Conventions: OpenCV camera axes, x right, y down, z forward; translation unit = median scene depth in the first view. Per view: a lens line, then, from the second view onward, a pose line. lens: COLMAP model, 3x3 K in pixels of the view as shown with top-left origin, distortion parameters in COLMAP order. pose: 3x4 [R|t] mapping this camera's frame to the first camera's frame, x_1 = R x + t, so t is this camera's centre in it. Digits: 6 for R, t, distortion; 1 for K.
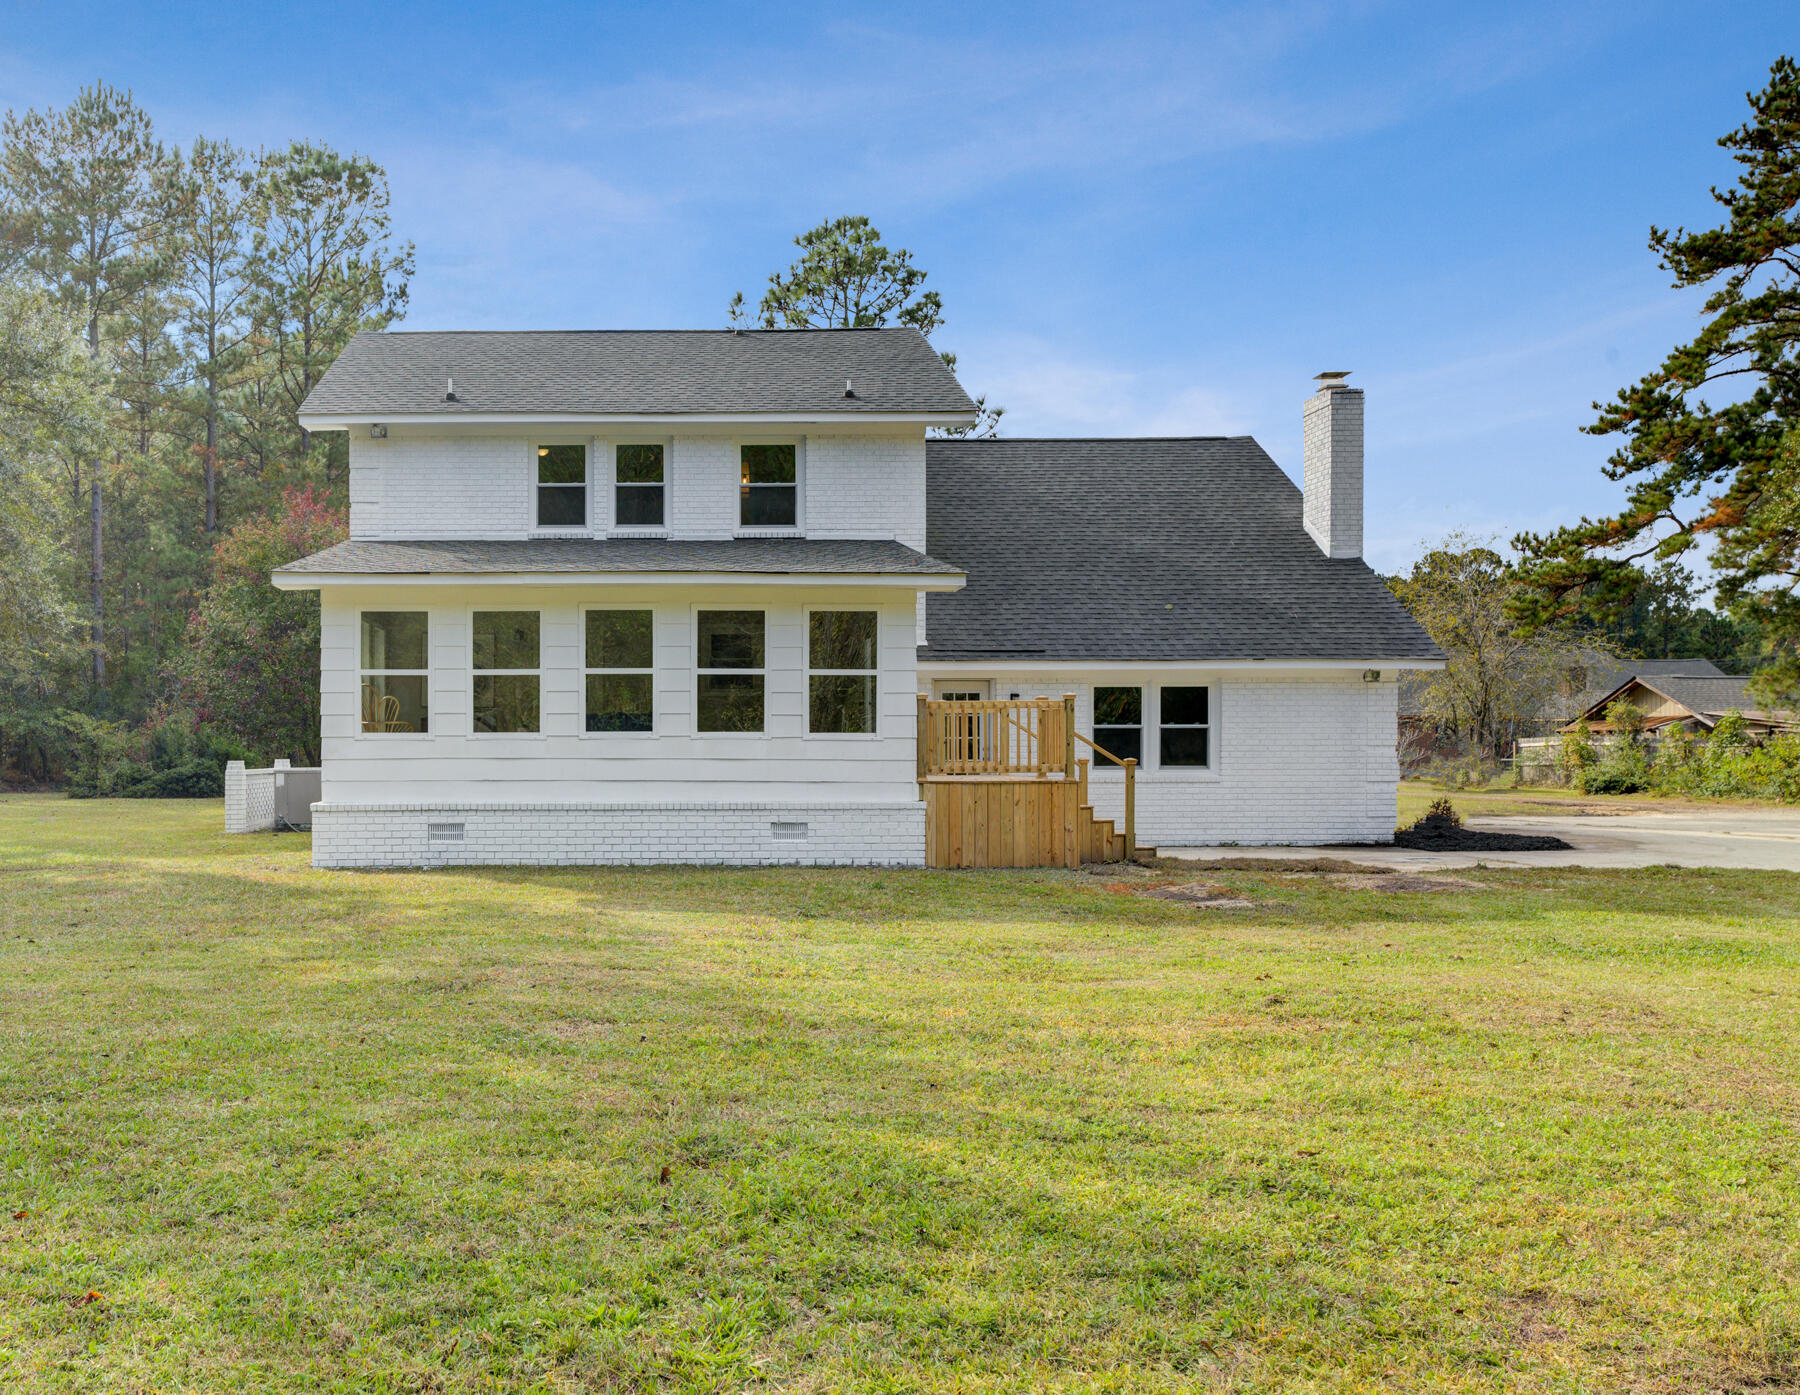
lens RADIAL K [[1638.0, 0, 900.0], [0, 1638.0, 700.4], [0, 0, 1]] dist [-0.003945, 0.000000]
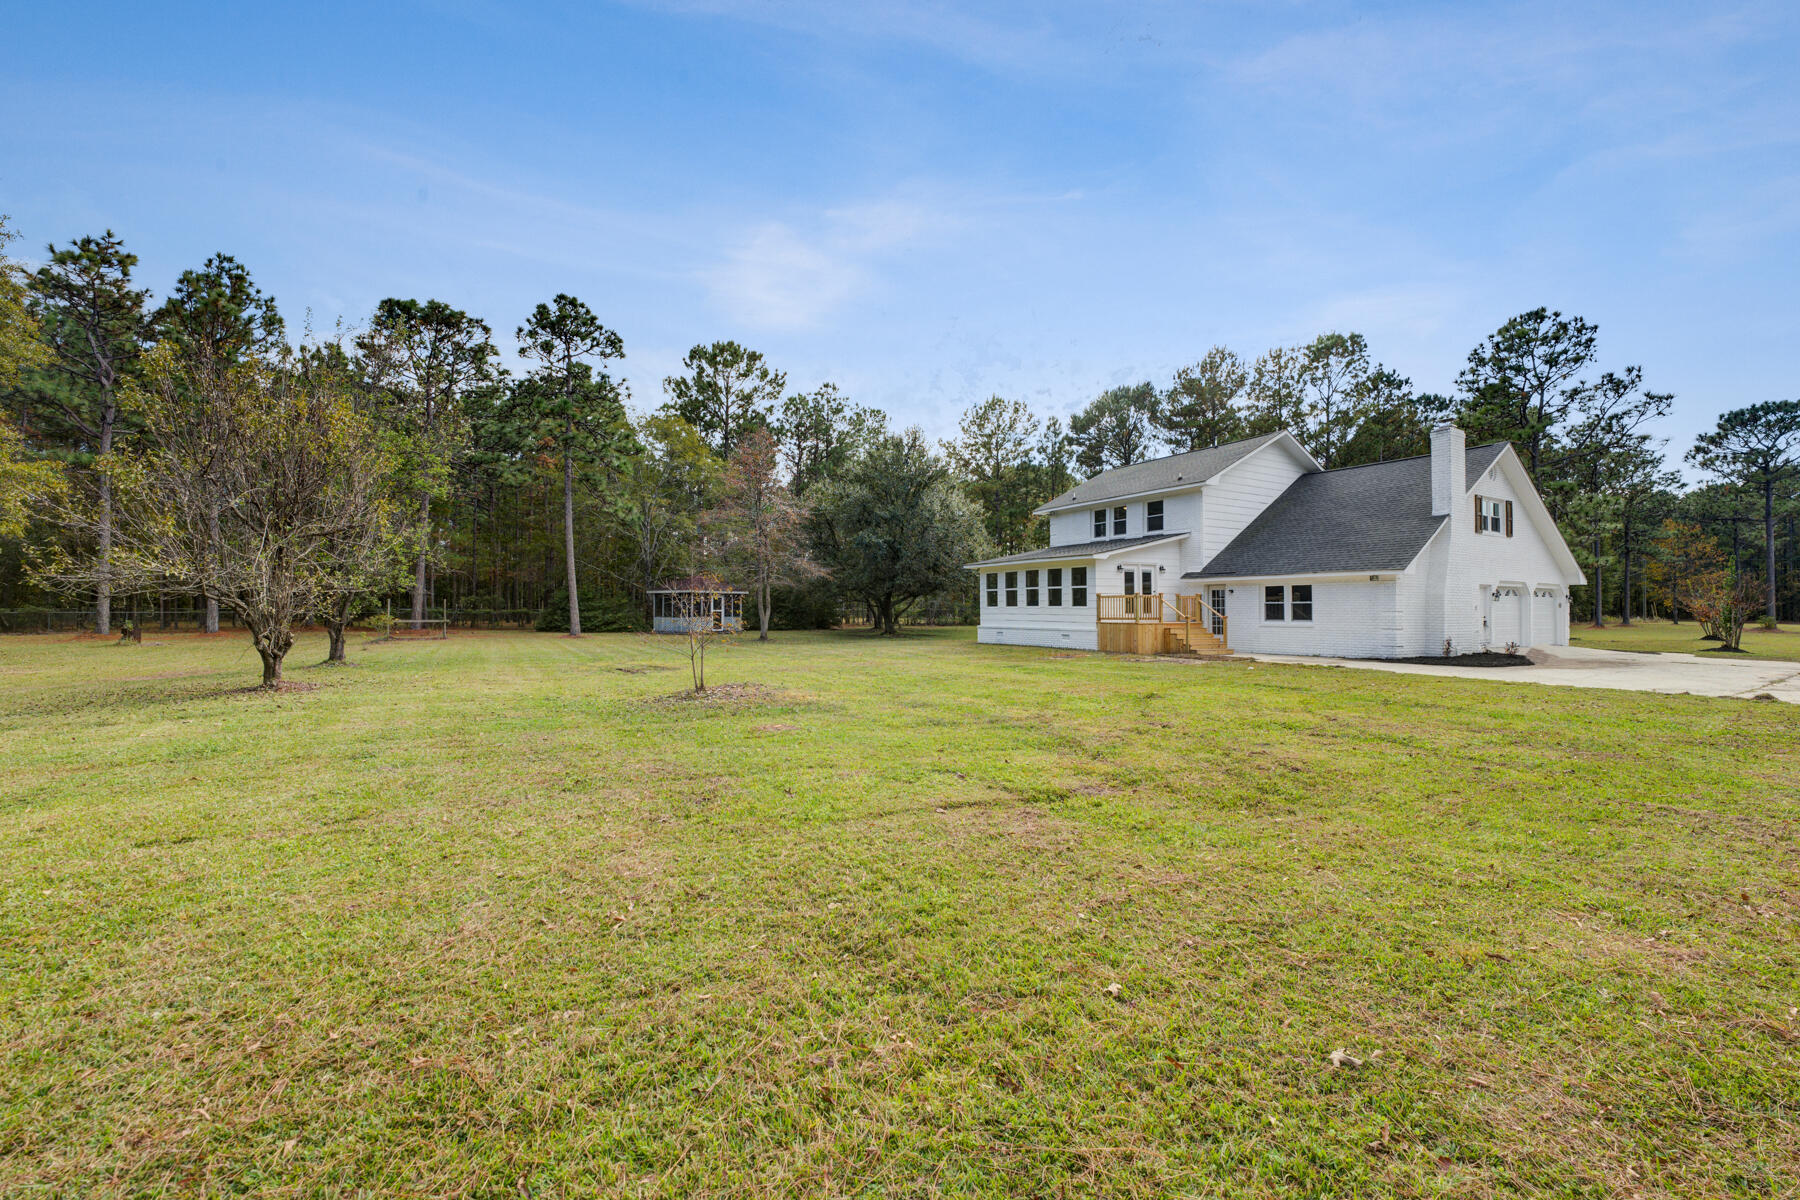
lens RADIAL K [[733.2, 0, 900.2], [0, 733.2, 600.7], [0, 0, 1]] dist [0.000032, 0.000002]
pose [[0.493471, -0.007418, -0.869731, 0.782636], [0.022440, 0.999739, 0.004205, -0.003605], [0.869473, -0.021592, 0.493508, 0.015180]]
